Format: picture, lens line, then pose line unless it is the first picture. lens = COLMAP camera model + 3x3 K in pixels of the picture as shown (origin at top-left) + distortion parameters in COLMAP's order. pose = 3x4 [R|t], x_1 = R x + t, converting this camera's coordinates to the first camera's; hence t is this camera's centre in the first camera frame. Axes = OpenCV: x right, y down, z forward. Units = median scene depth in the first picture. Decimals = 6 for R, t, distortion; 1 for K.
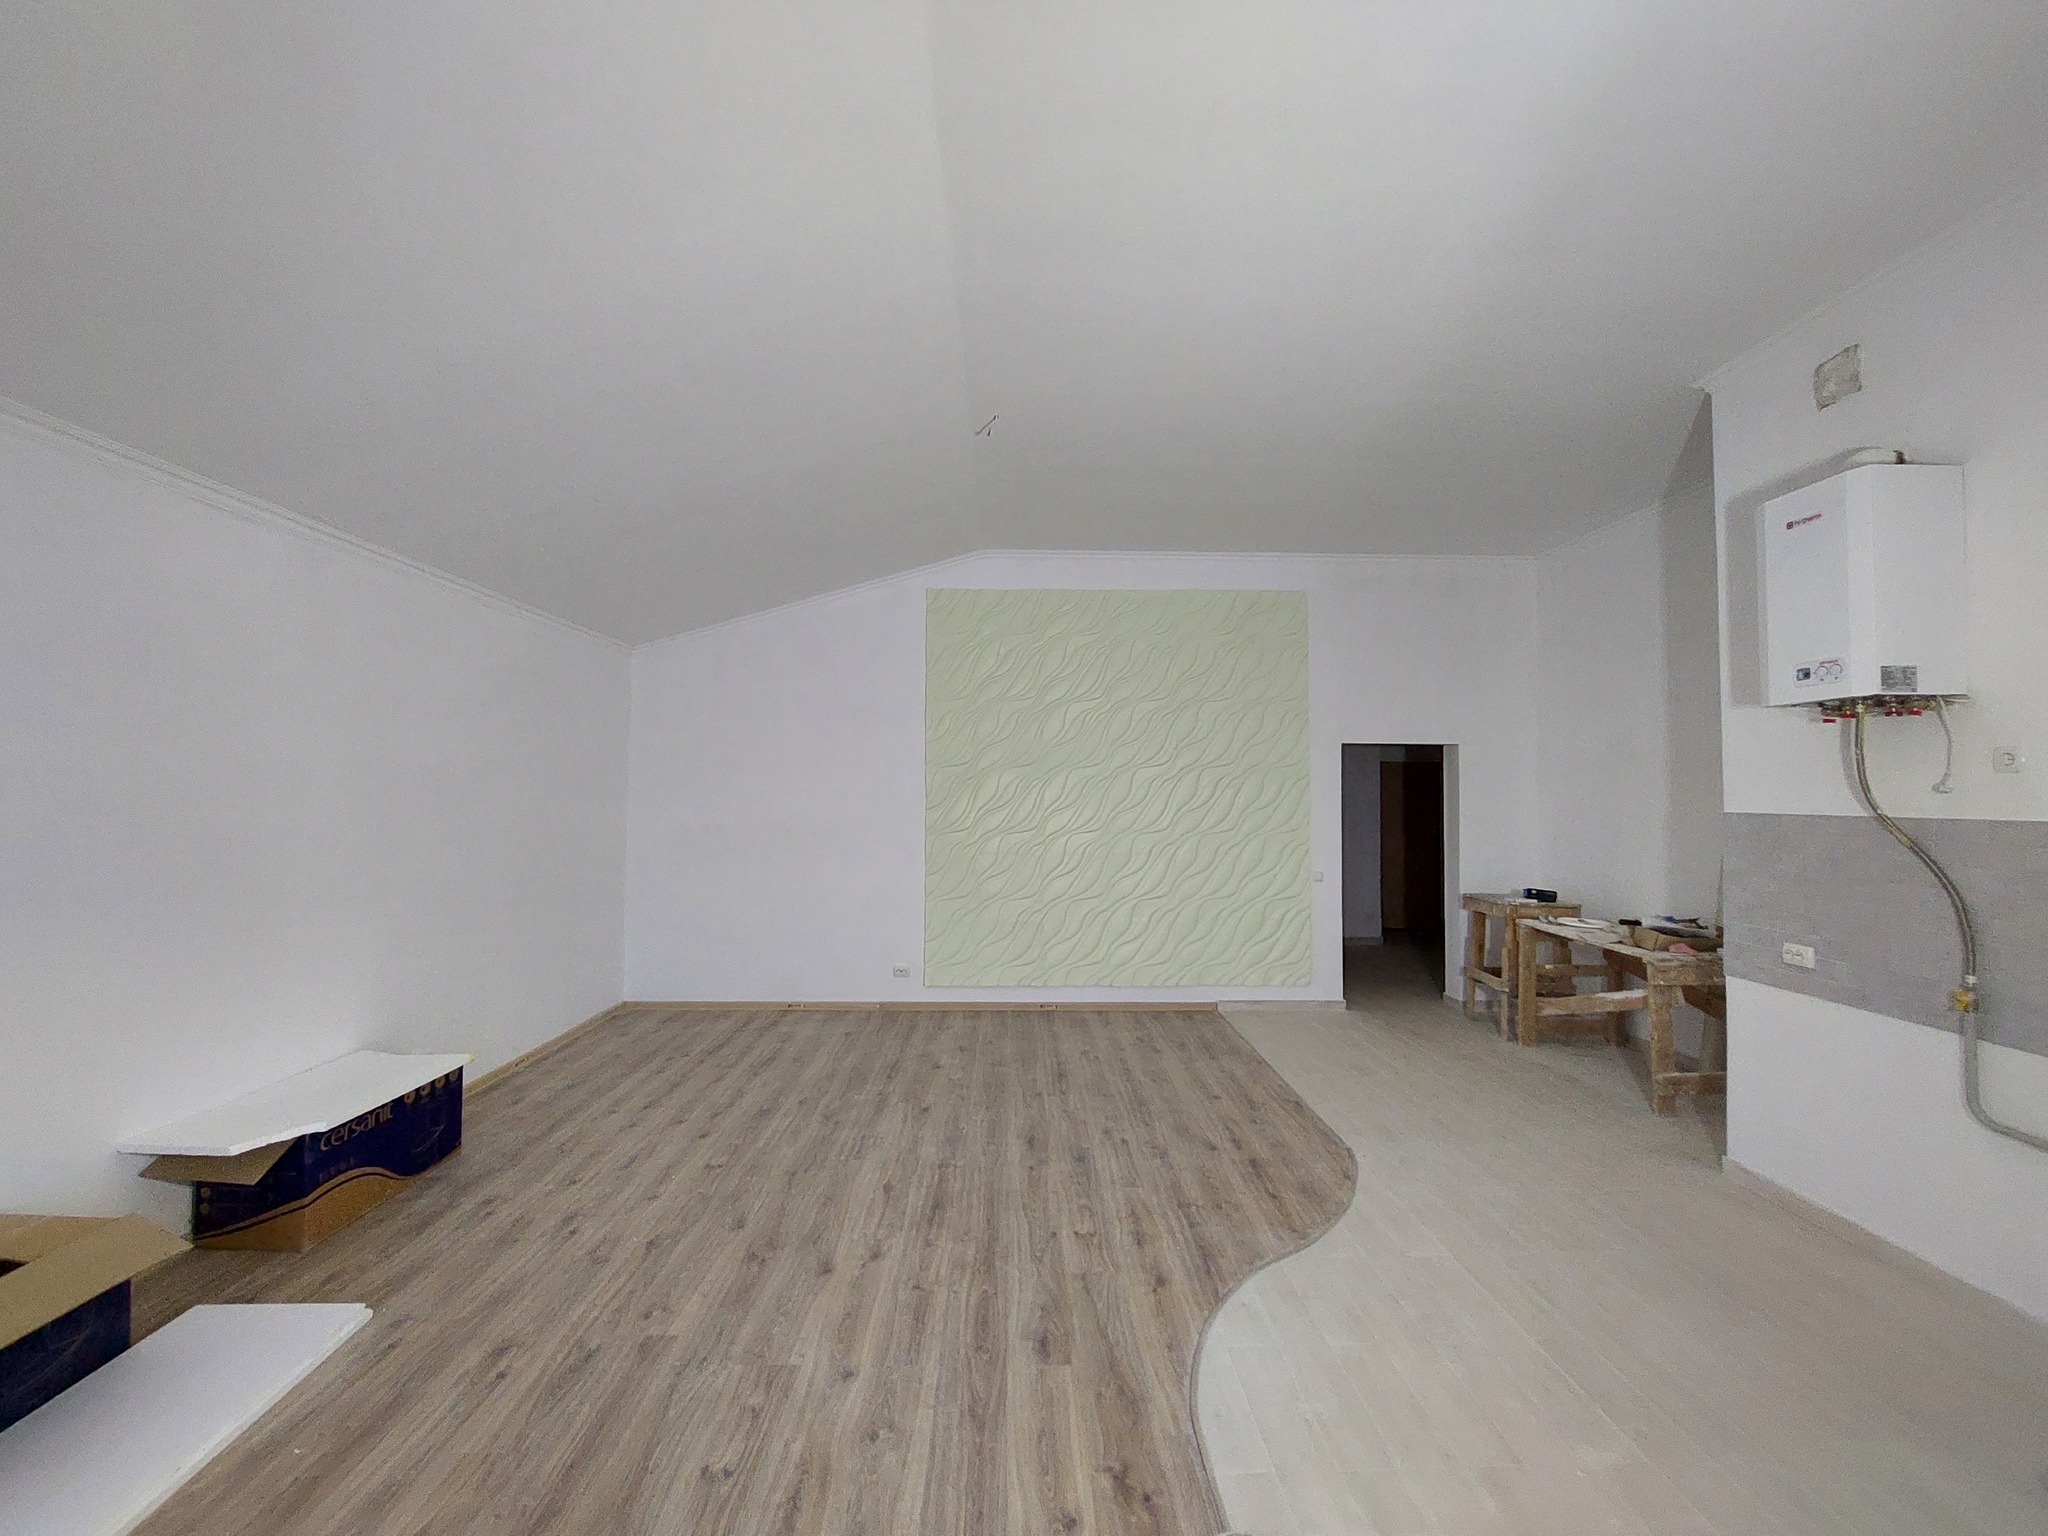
lens RADIAL K [[810.0, 0, 1029.5], [0, 810.0, 776.3], [0, 0, 1]] dist [-0.023077, 0.004108]
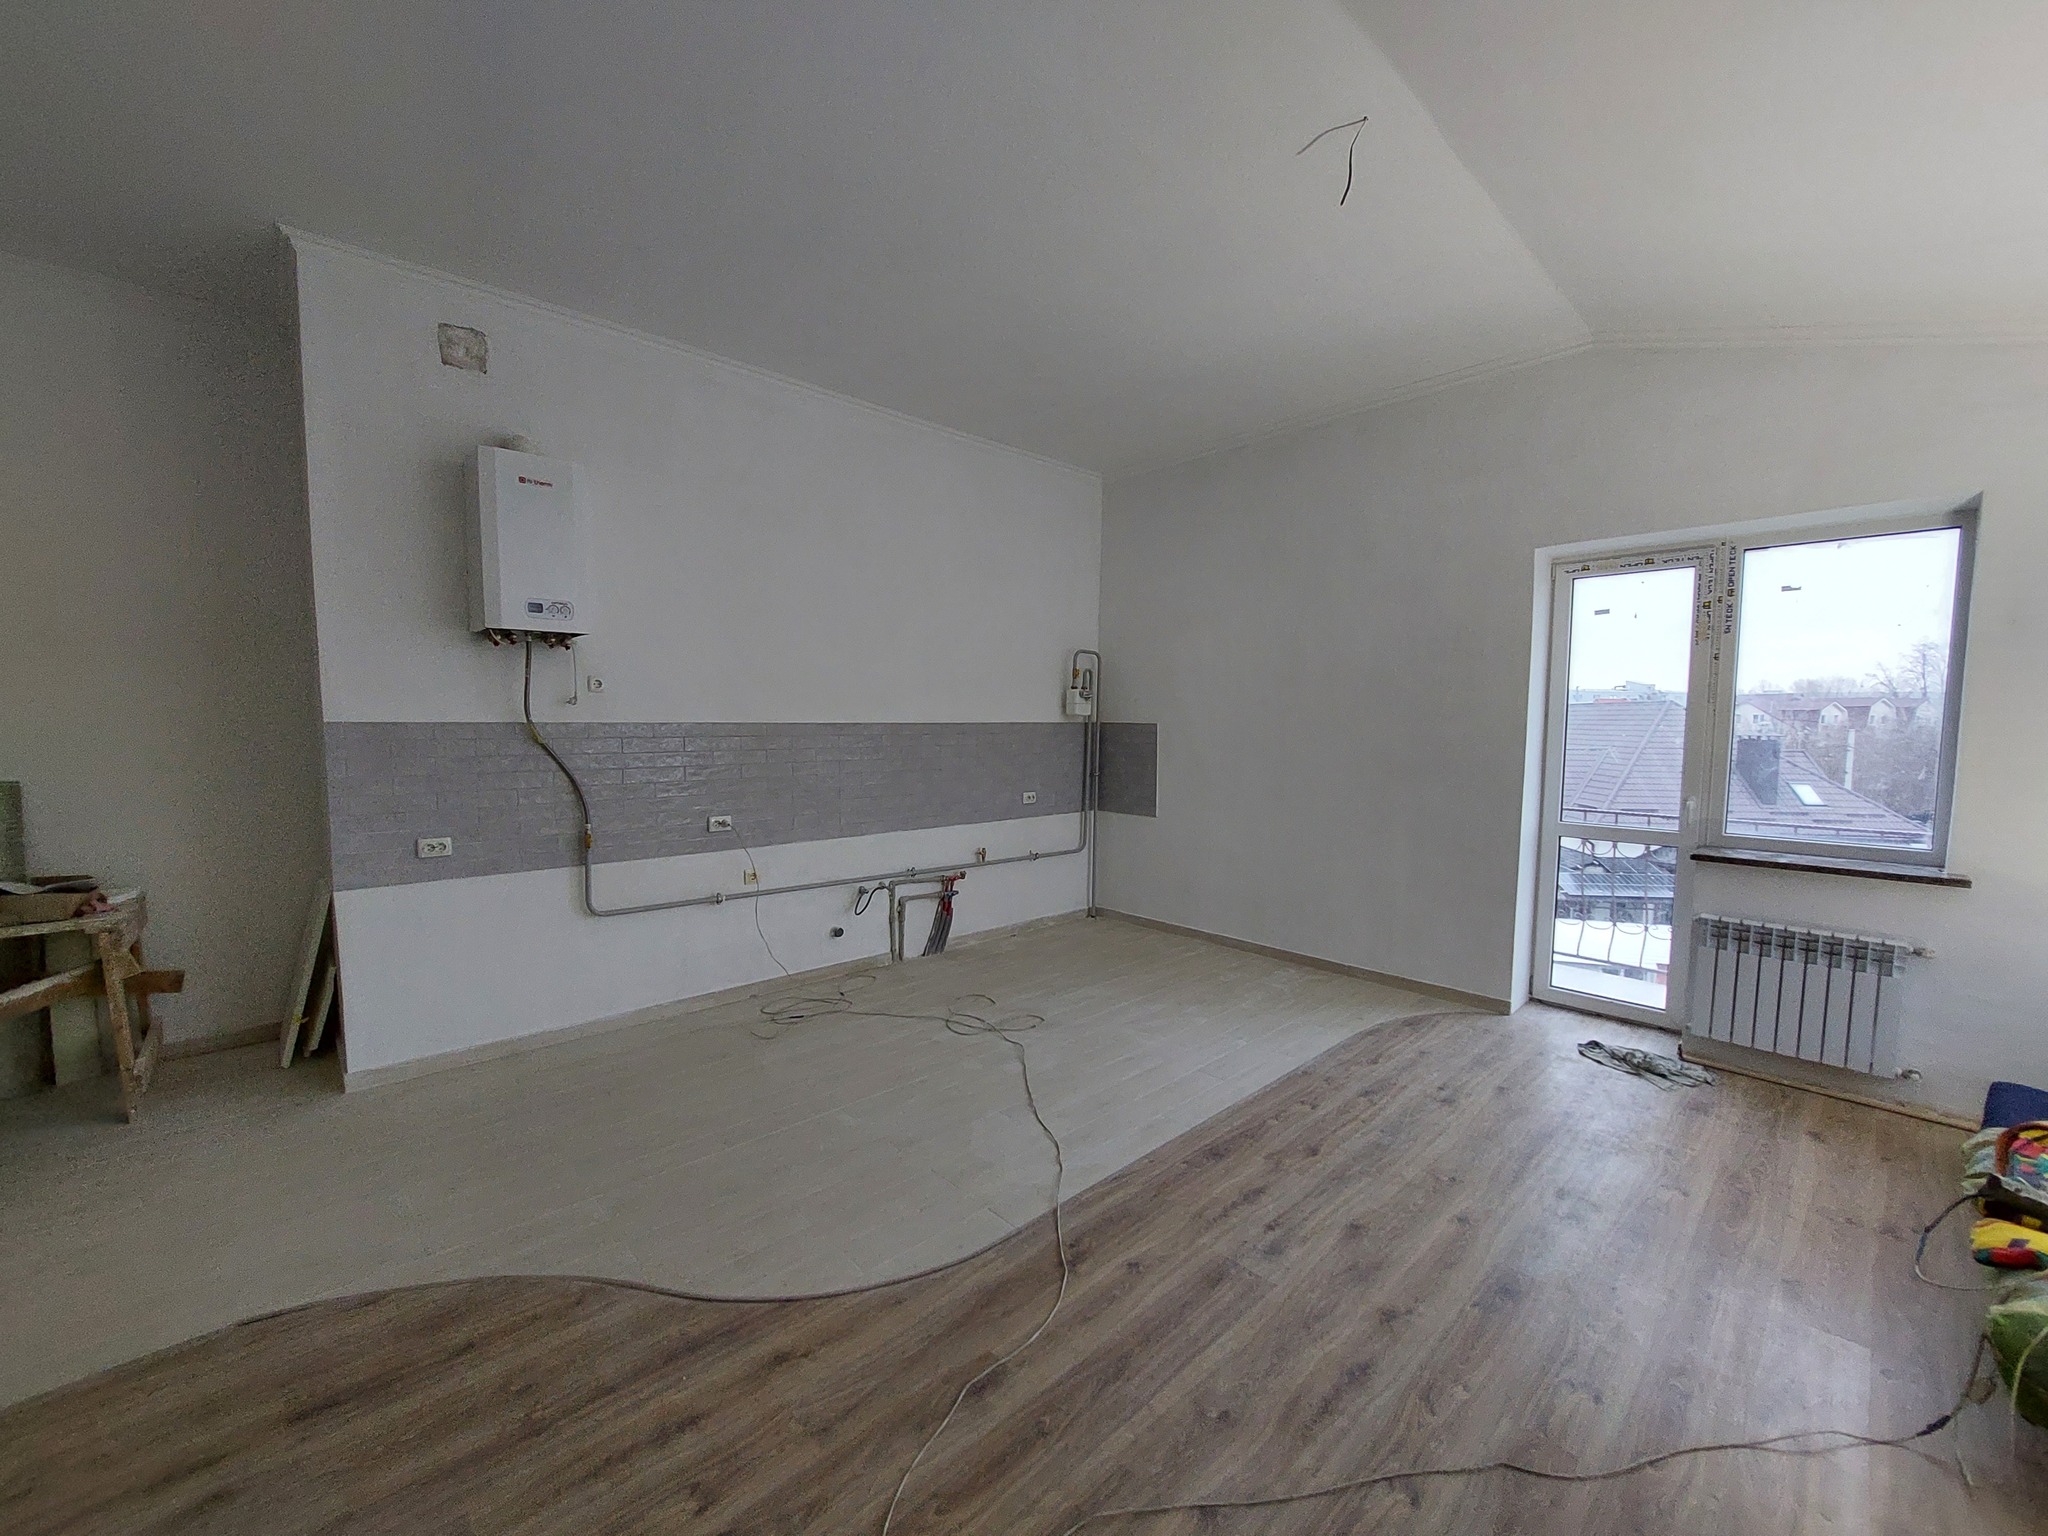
lens RADIAL K [[810.0, 0, 1029.5], [0, 810.0, 776.3], [0, 0, 1]] dist [-0.023077, 0.004108]
pose [[-0.663167, -0.061598, 0.745932, -0.543192], [-0.023270, 0.997823, 0.061712, 0.043400], [-0.748110, 0.023568, -0.663157, 1.398303]]
